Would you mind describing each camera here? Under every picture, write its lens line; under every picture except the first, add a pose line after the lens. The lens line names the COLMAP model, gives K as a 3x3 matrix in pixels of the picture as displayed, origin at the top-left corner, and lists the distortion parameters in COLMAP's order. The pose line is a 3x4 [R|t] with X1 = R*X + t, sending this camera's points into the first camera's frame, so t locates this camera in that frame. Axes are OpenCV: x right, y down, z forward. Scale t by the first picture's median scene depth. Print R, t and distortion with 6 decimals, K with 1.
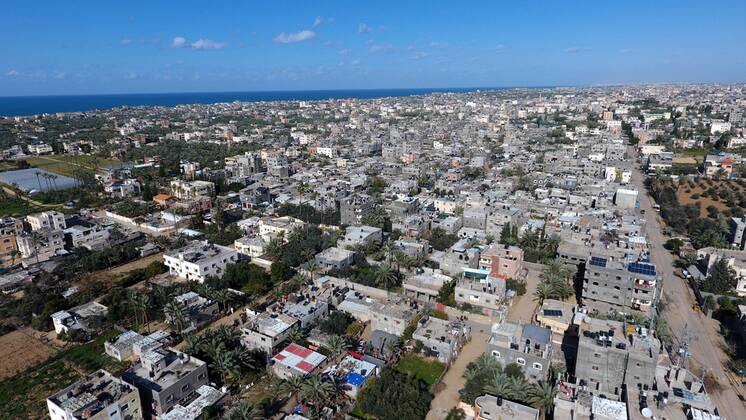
lens RADIAL K [[436.8, 0, 370.9], [0, 436.8, 206.8], [0, 0, 1]] dist [0.001436, -0.001840]
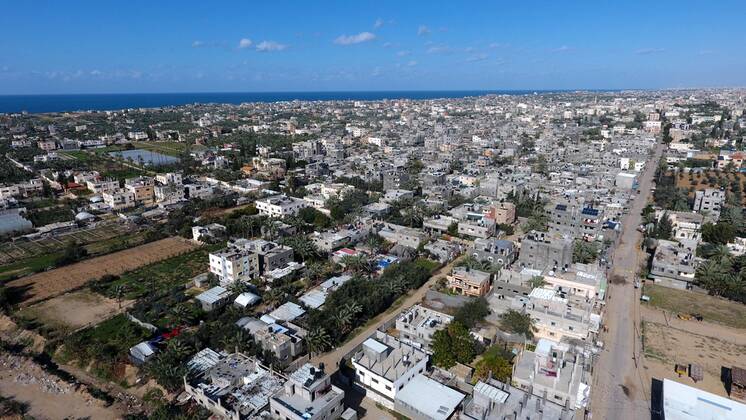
lens RADIAL K [[436.8, 0, 370.9], [0, 436.8, 206.8], [0, 0, 1]] dist [0.001436, -0.001840]
pose [[0.992605, 0.040872, -0.114299, 0.039341], [-0.041167, 0.999152, -0.000221, 0.079843], [0.114193, 0.004925, 0.993446, -0.251075]]
